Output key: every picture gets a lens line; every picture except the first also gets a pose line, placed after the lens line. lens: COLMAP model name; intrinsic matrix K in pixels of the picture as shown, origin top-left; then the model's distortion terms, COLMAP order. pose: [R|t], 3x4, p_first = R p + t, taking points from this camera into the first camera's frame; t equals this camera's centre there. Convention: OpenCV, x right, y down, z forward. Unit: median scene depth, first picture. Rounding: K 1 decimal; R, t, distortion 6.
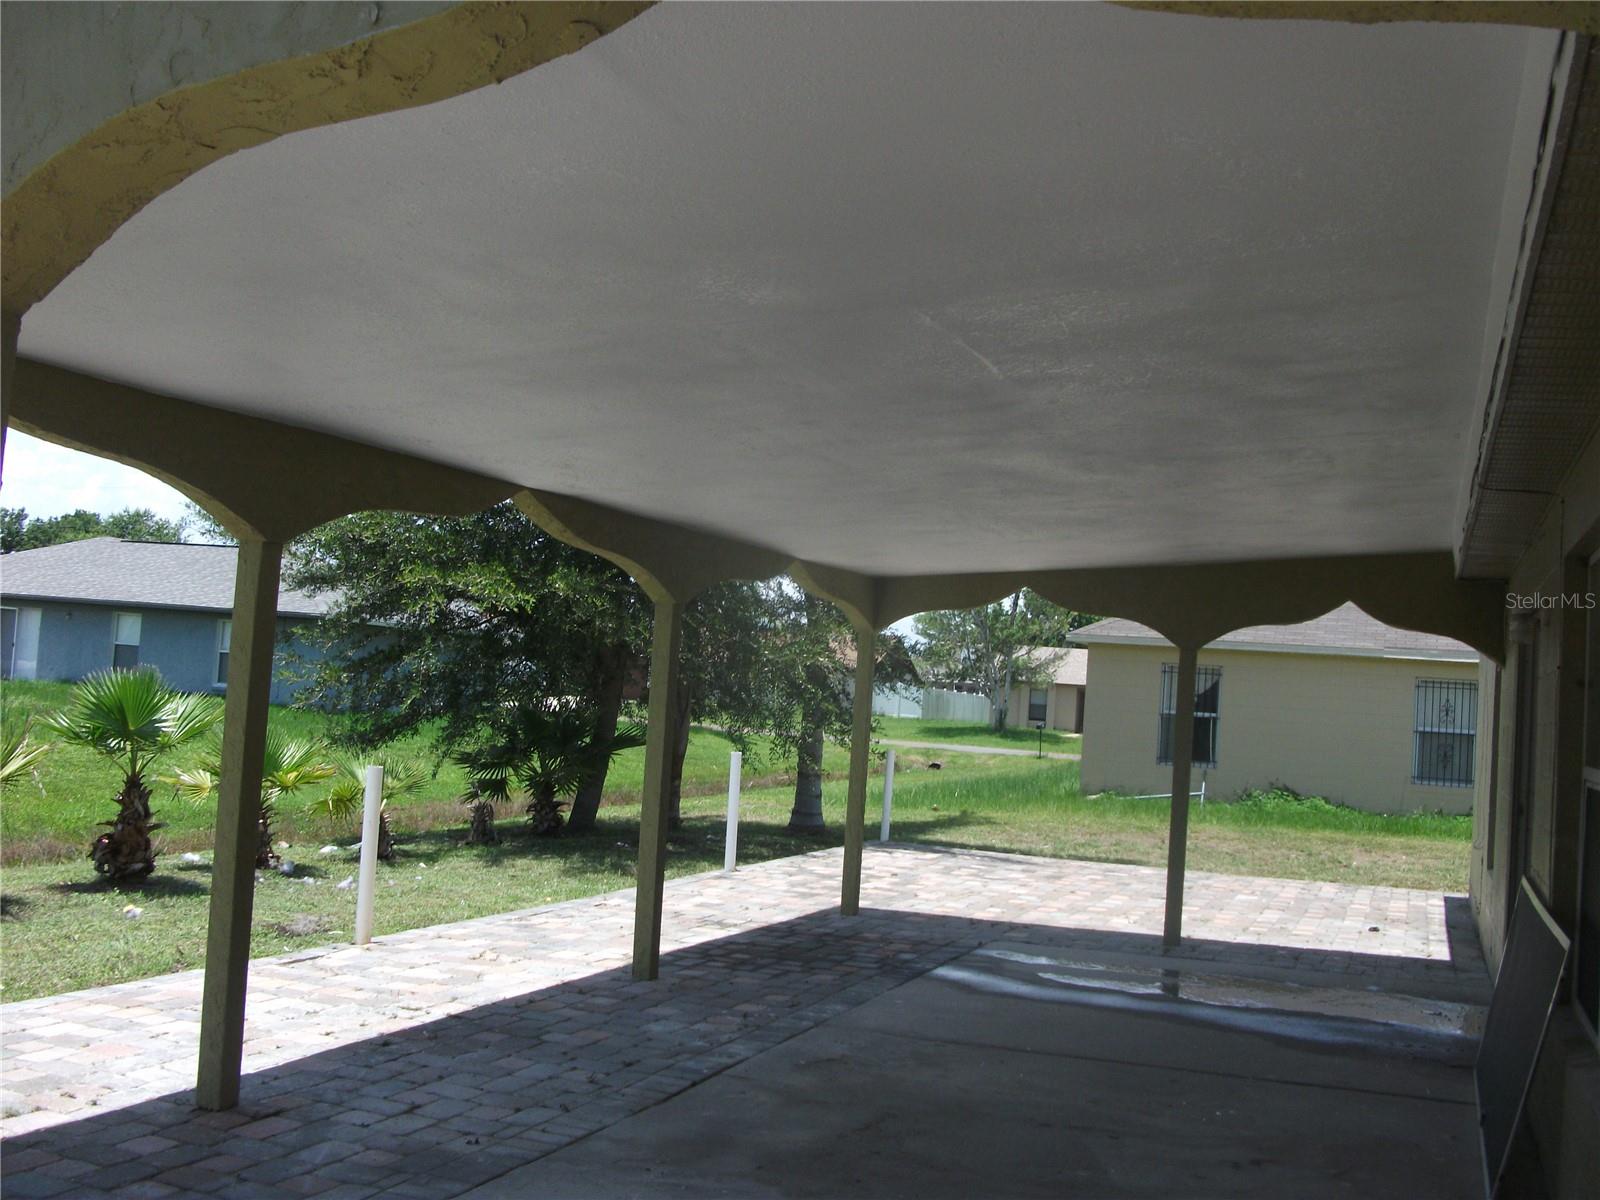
lens RADIAL K [[1540.6, 0, 800.7], [0, 1540.6, 558.2], [0, 0, 1]] dist [-0.147915, 0.104439]
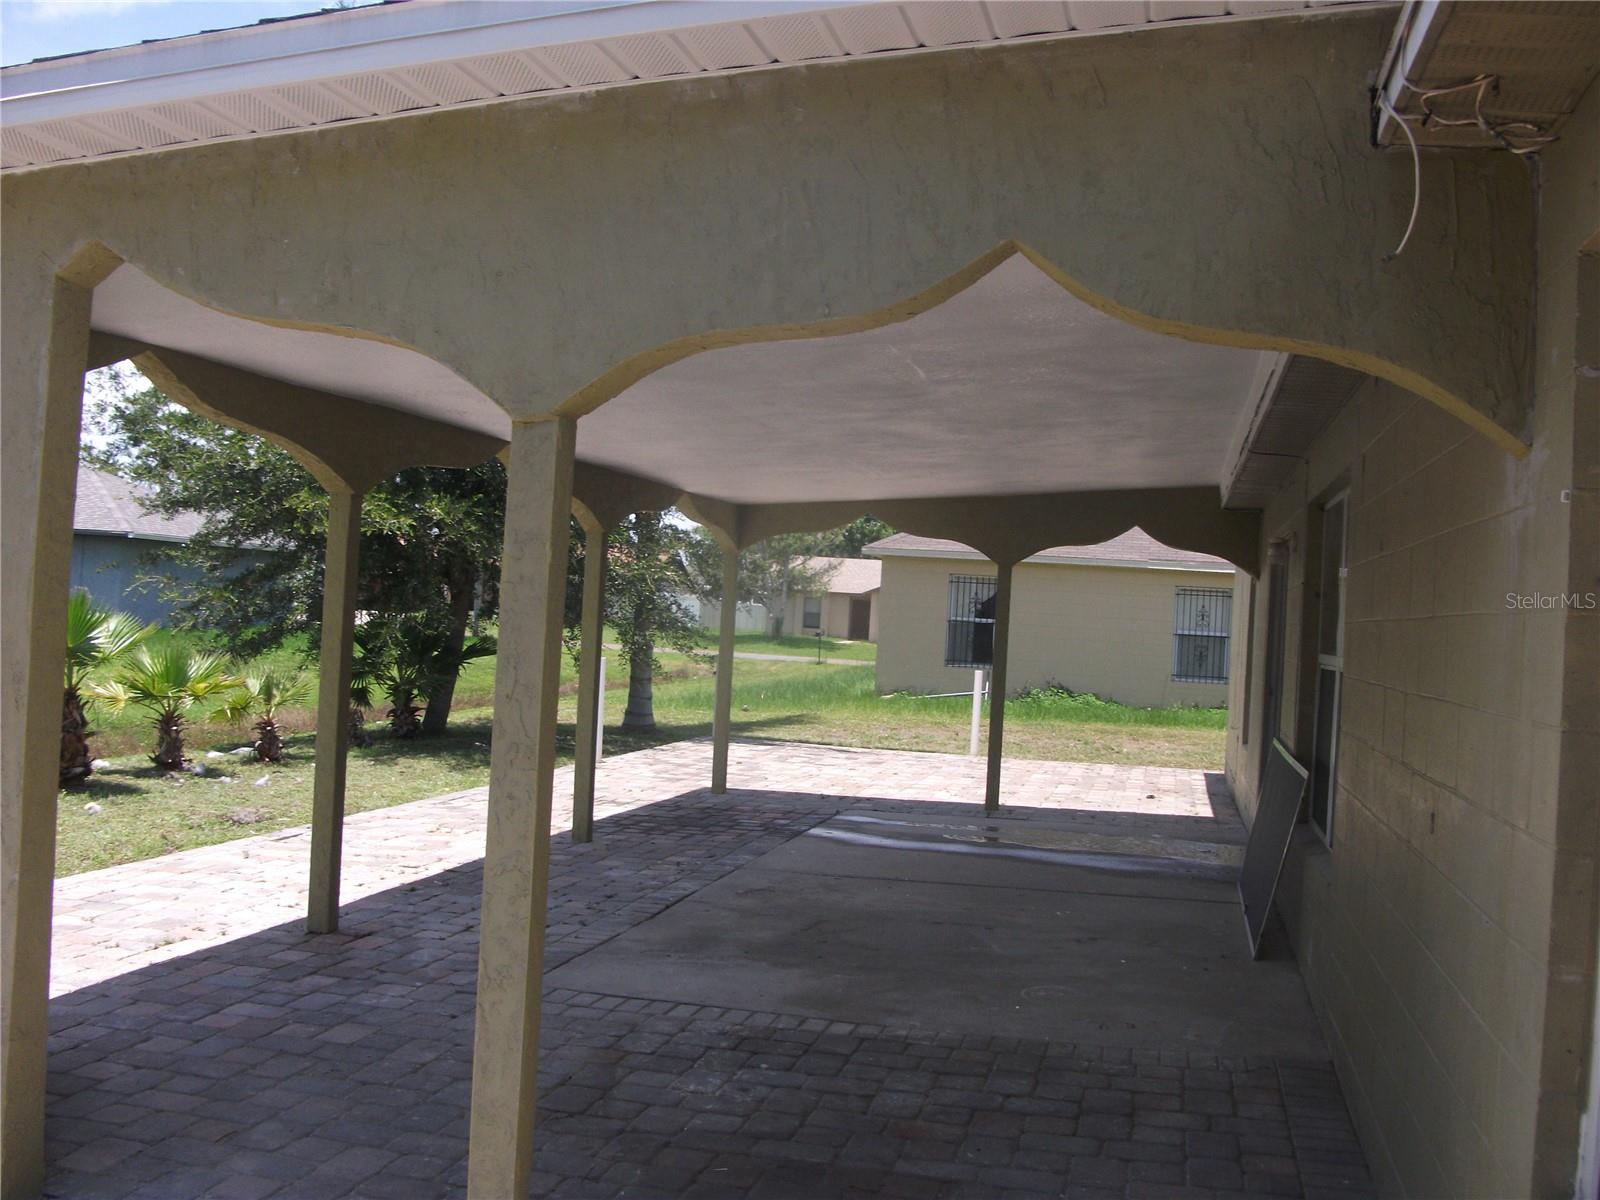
lens RADIAL K [[1540.6, 0, 800.7], [0, 1540.6, 558.2], [0, 0, 1]] dist [-0.147915, 0.104439]
pose [[0.988300, -0.006797, 0.152368, -0.074201], [-0.002170, 0.998279, 0.058610, -0.013972], [-0.152504, -0.058255, 0.986584, -0.141159]]
